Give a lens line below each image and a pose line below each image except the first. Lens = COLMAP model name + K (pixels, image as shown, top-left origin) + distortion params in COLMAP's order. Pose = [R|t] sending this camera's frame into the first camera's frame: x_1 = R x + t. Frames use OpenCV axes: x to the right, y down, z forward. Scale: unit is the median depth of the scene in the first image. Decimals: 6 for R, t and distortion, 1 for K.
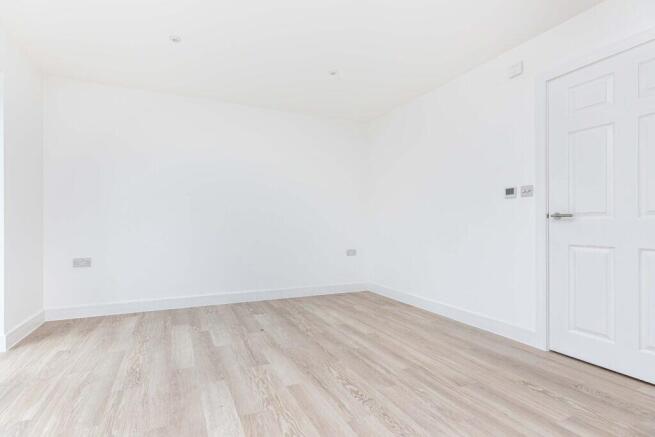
lens RADIAL K [[297.7, 0, 327.3], [0, 297.7, 220.5], [0, 0, 1]] dist [0.002122, 0.000103]
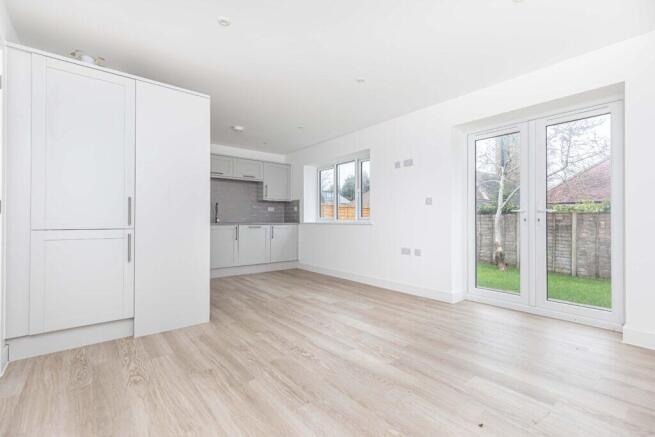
lens RADIAL K [[297.7, 0, 327.9], [0, 297.7, 218.9], [0, 0, 1]] dist [0.002122, 0.000103]
pose [[-0.978770, -0.003179, -0.204936, 0.232824], [0.000980, 0.999796, -0.020193, 0.007554], [0.204959, -0.019965, -0.978567, 2.098529]]
